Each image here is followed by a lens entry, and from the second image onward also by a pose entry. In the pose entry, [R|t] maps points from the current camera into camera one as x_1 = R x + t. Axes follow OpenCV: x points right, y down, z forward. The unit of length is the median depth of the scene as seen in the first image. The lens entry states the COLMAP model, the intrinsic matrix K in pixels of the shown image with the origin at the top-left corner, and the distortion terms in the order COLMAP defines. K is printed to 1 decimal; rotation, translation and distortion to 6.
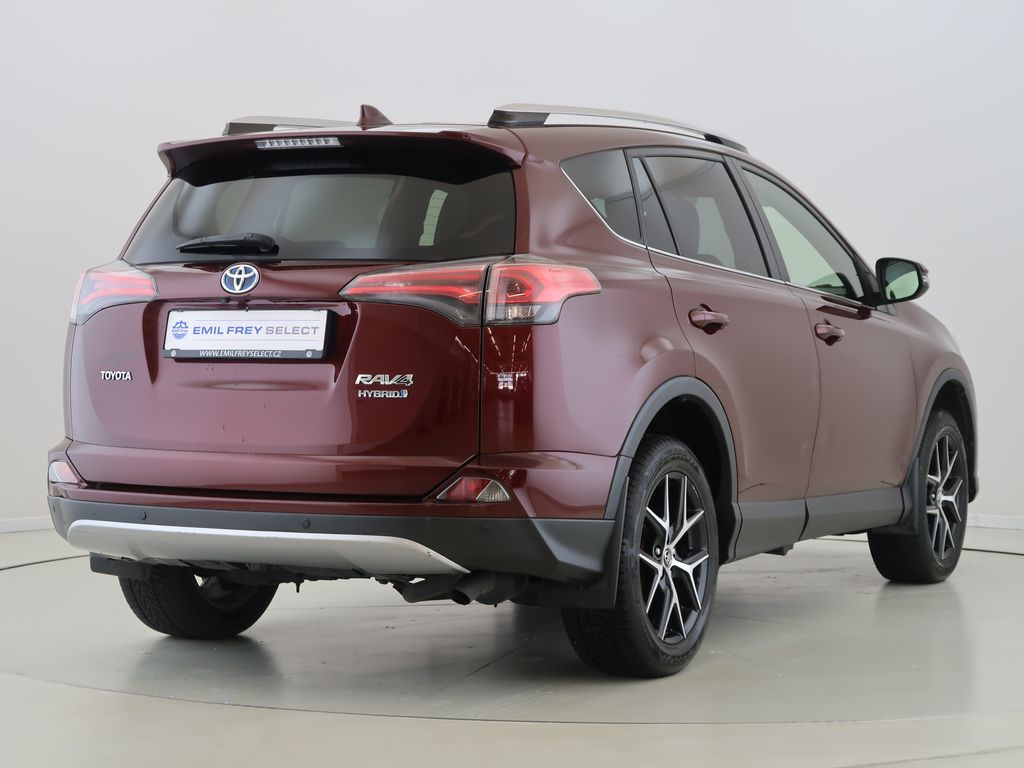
lens RADIAL K [[712.2, 0, 513.4], [0, 712.2, 383.9], [0, 0, 1]] dist [-0.036510, 0.012111]
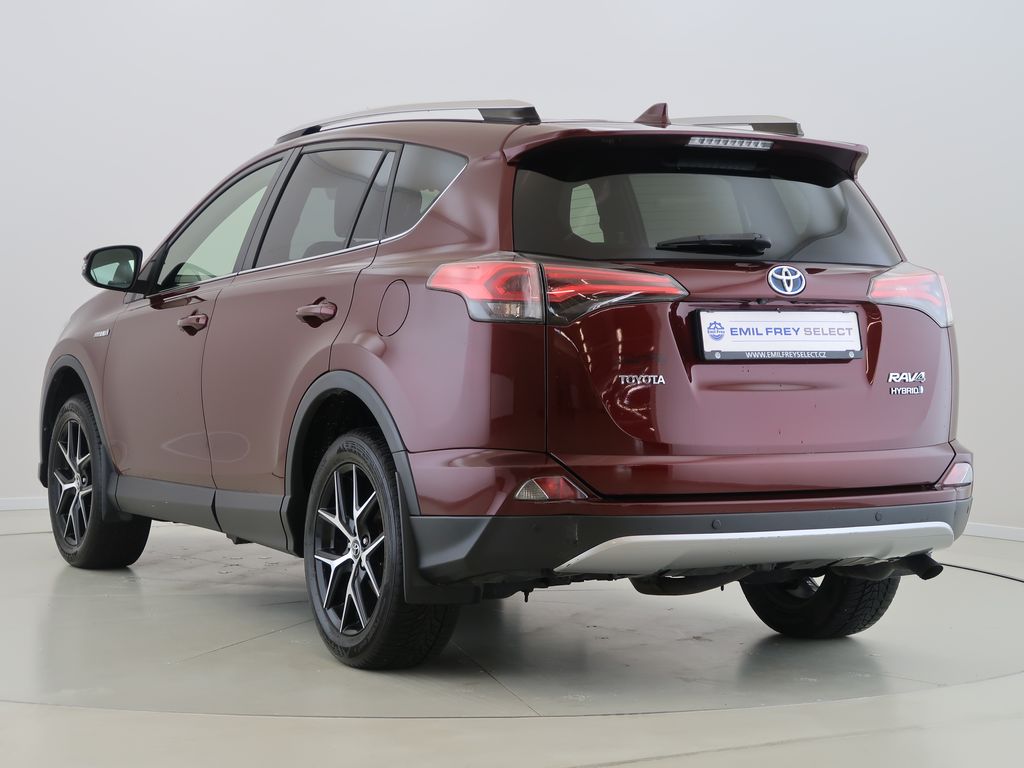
lens RADIAL K [[712.2, 0, 508.0], [0, 712.2, 384.6], [0, 0, 1]] dist [-0.036510, 0.012111]
pose [[0.964051, -0.026165, 0.264427, -1.027243], [0.024236, 0.999651, 0.010558, -0.020607], [-0.264611, -0.003770, 0.964348, 0.137197]]
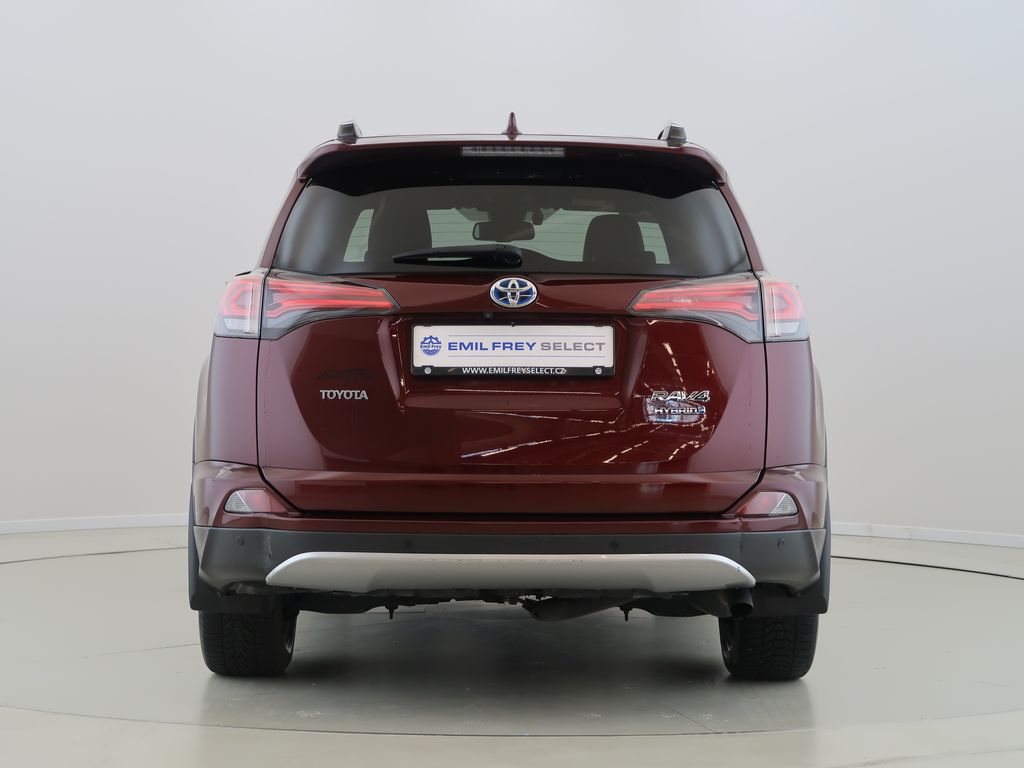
lens RADIAL K [[712.2, 0, 513.9], [0, 712.2, 385.5], [0, 0, 1]] dist [-0.036510, 0.012111]
pose [[0.990776, -0.010852, 0.135076, -0.512086], [0.012127, 0.999889, -0.008616, -0.014357], [-0.134967, 0.010174, 0.990798, 0.046163]]
